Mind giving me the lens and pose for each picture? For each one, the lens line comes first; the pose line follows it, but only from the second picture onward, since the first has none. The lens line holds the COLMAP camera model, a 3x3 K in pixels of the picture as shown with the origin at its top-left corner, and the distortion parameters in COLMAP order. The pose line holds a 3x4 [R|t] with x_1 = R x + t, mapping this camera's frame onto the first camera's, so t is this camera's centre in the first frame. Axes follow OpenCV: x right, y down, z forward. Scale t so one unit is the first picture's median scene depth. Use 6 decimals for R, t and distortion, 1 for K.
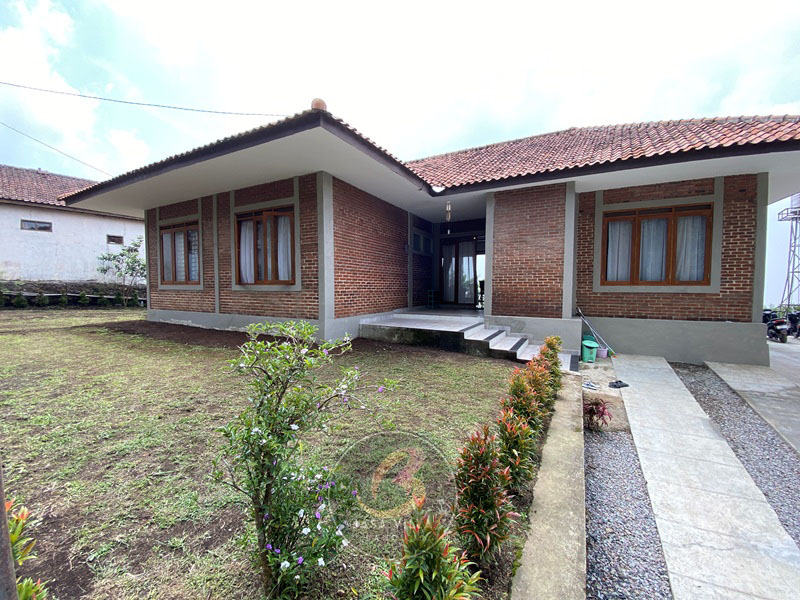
lens RADIAL K [[344.3, 0, 400.0], [0, 344.3, 300.0], [0, 0, 1]] dist [-0.014784, -0.000411]
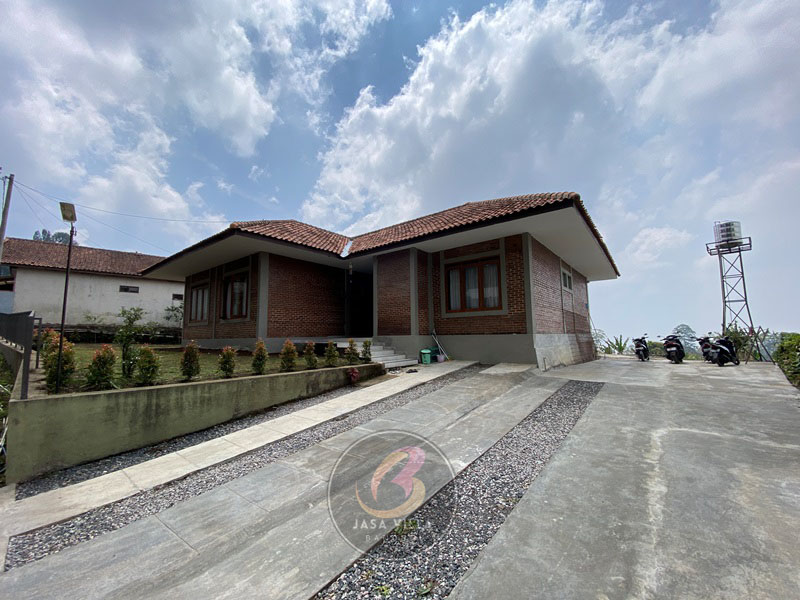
lens RADIAL K [[326.7, 0, 400.0], [0, 326.7, 300.0], [0, 0, 1]] dist [-0.000108, -0.000425]
pose [[0.986843, -0.035975, -0.157626, 0.652147], [0.012222, 0.988741, -0.149137, 0.112618], [0.161216, 0.145248, 0.976172, -0.417559]]
